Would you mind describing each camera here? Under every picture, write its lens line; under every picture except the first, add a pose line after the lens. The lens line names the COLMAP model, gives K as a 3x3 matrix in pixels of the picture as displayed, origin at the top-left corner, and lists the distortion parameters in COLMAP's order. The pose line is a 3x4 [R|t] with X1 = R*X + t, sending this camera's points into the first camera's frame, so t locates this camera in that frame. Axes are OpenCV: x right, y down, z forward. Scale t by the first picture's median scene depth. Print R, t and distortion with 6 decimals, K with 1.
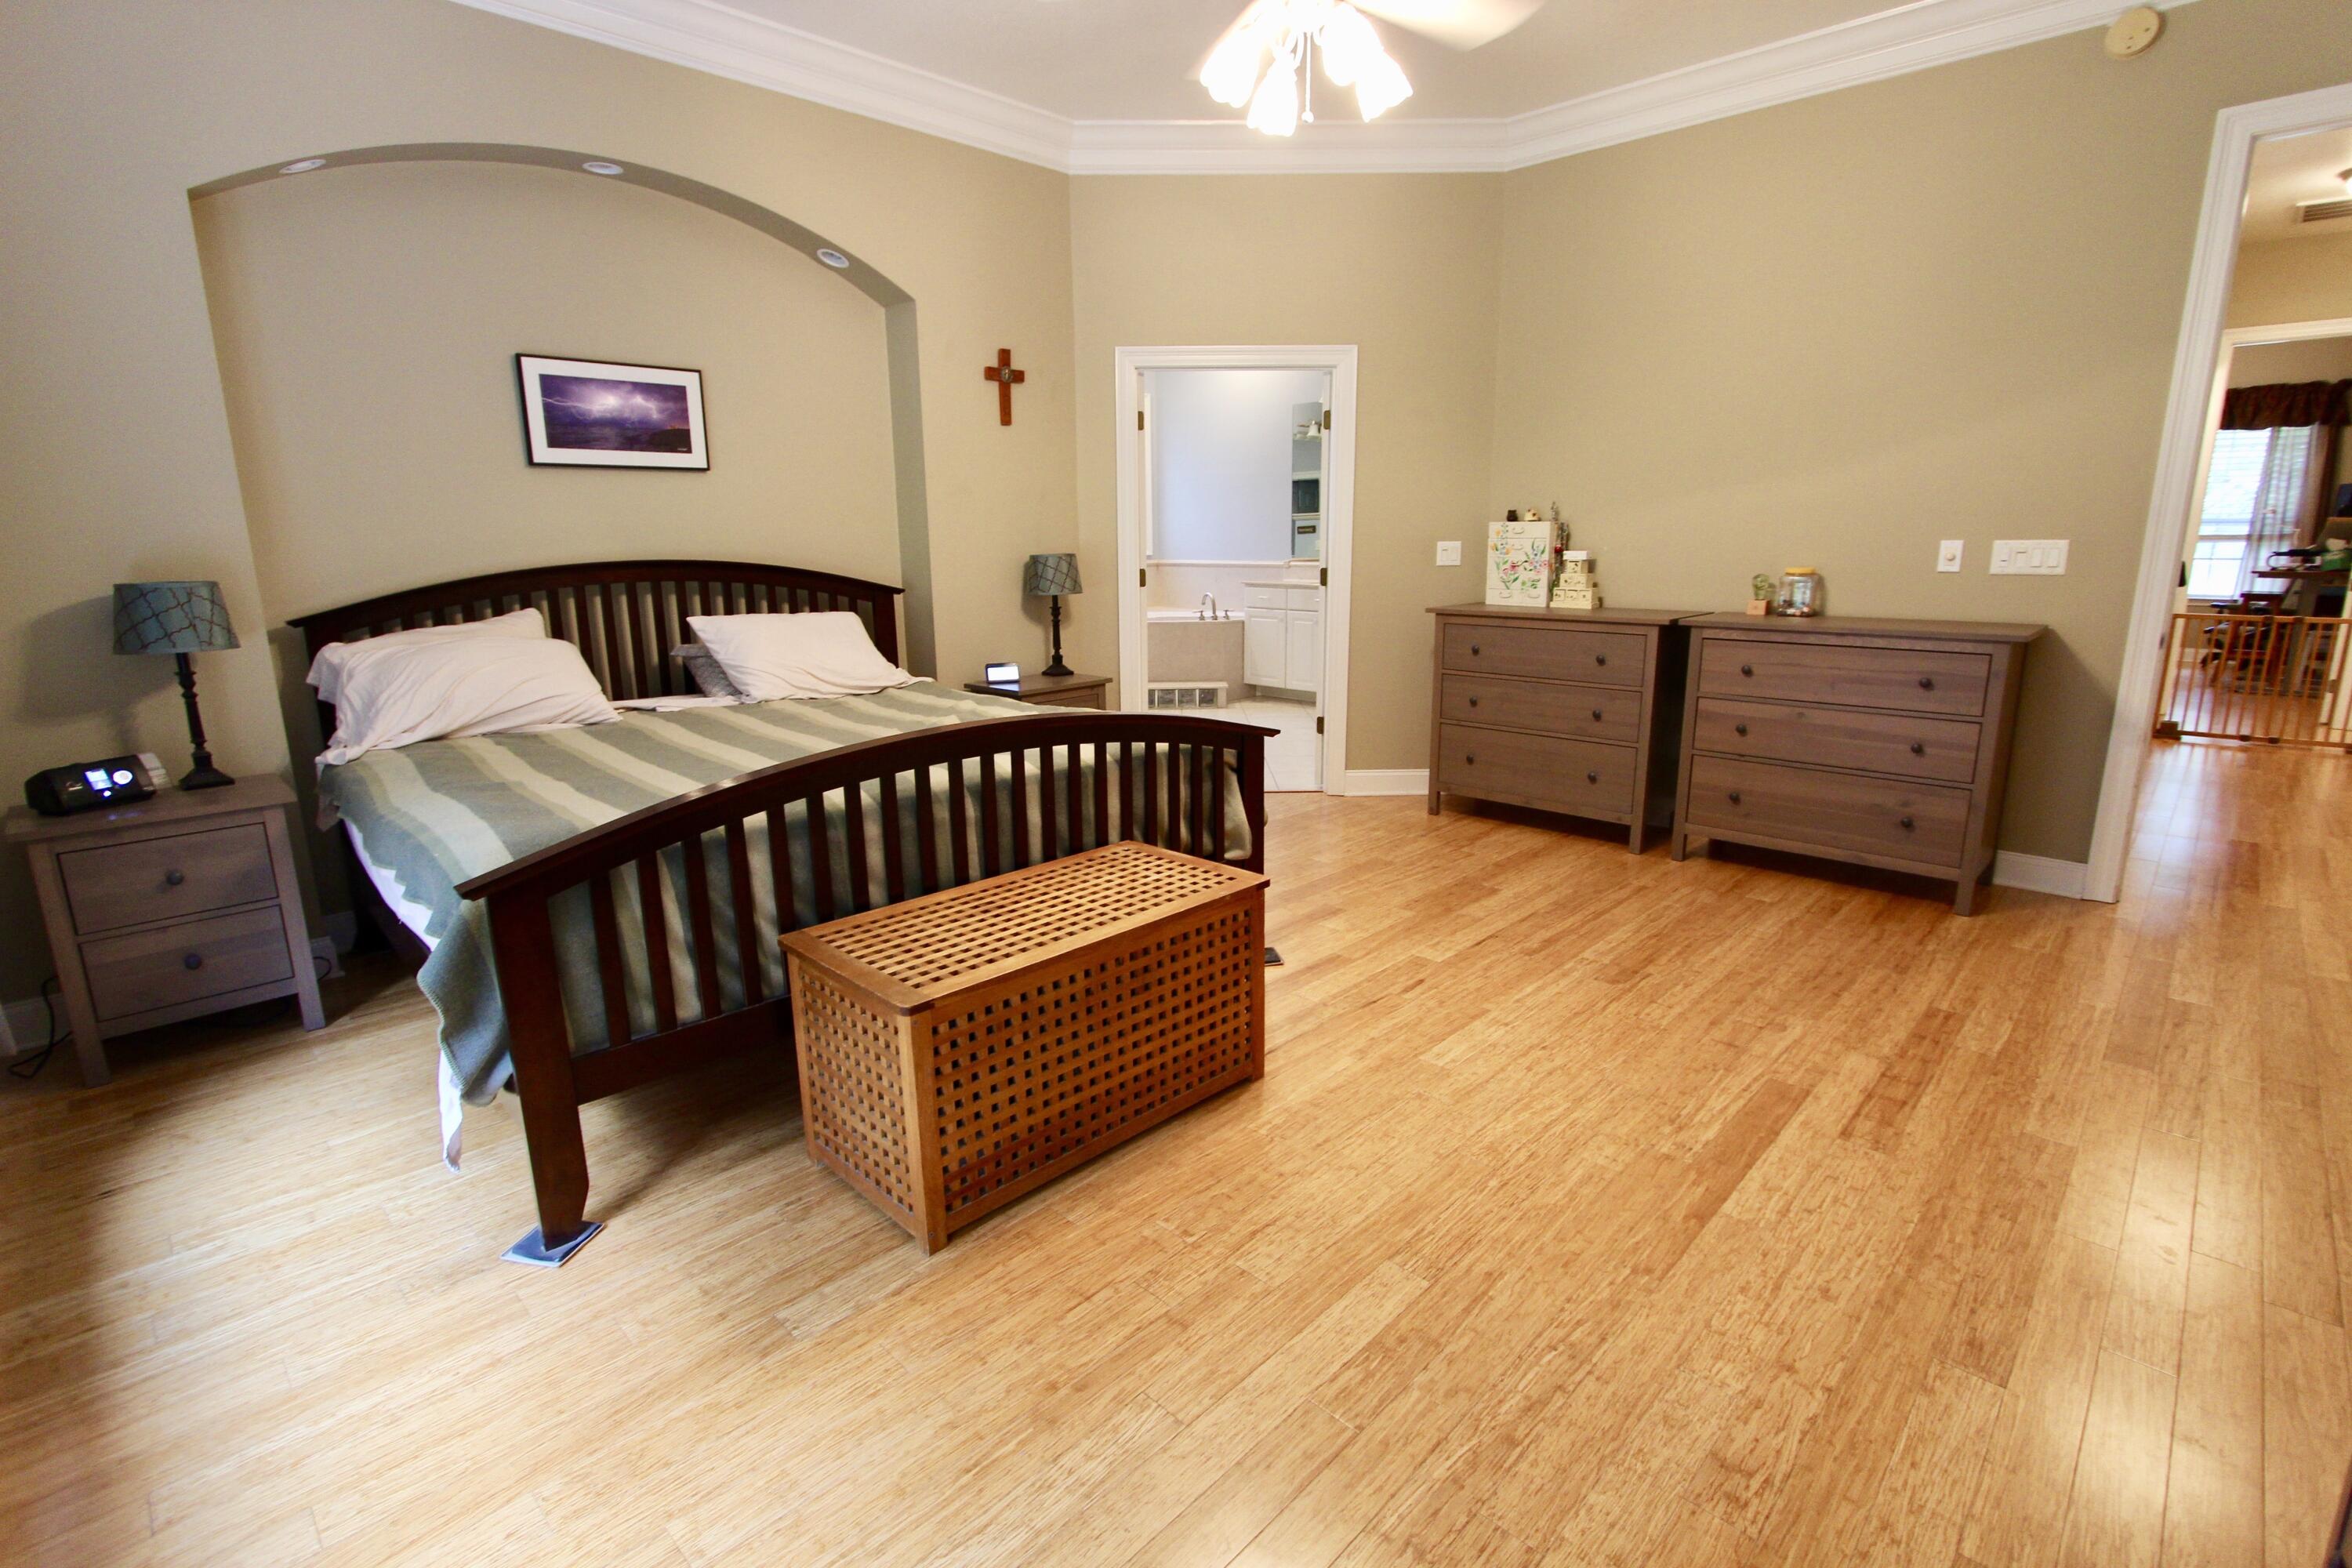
lens RADIAL K [[1071.6, 0, 1171.3], [0, 1071.6, 780.1], [0, 0, 1]] dist [-0.016876, -0.000249]
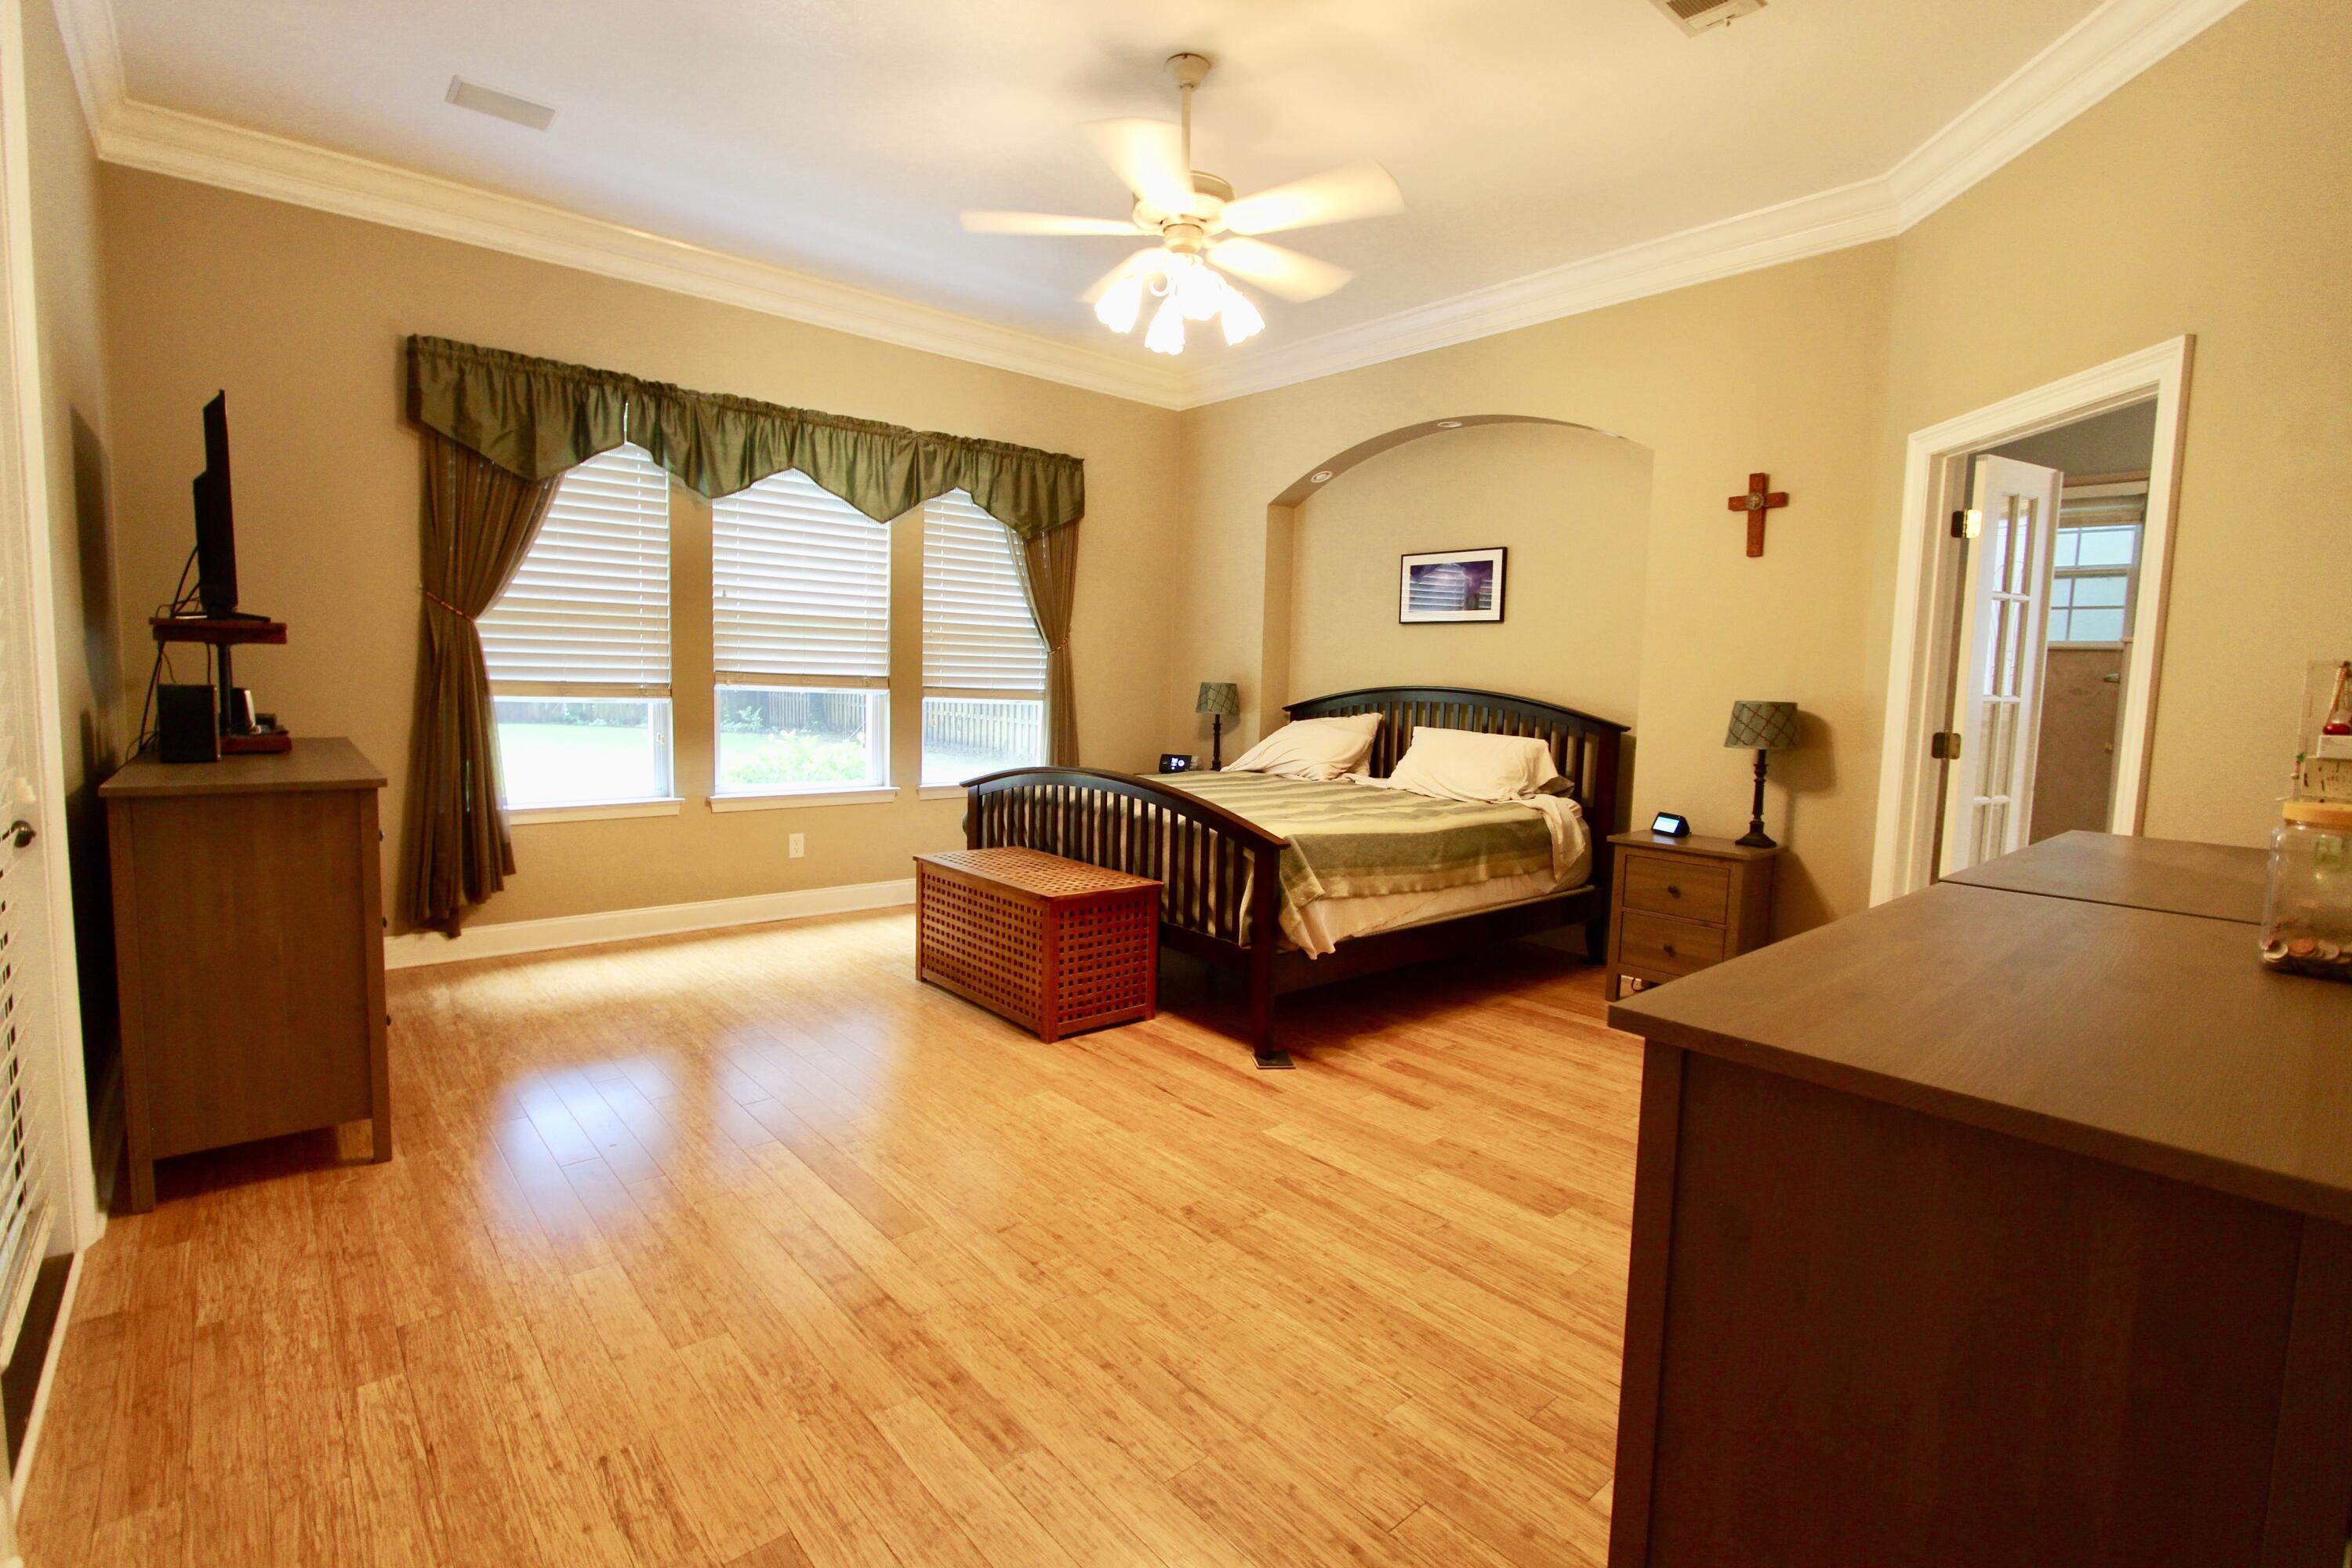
lens RADIAL K [[1071.6, 0, 1173.0], [0, 1071.6, 771.8], [0, 0, 1]] dist [-0.016876, -0.000249]
pose [[-0.066766, 0.100767, -0.992667, 1.183385], [-0.248250, 0.961924, 0.114343, -0.217309], [0.966392, 0.254064, -0.039208, 0.941716]]
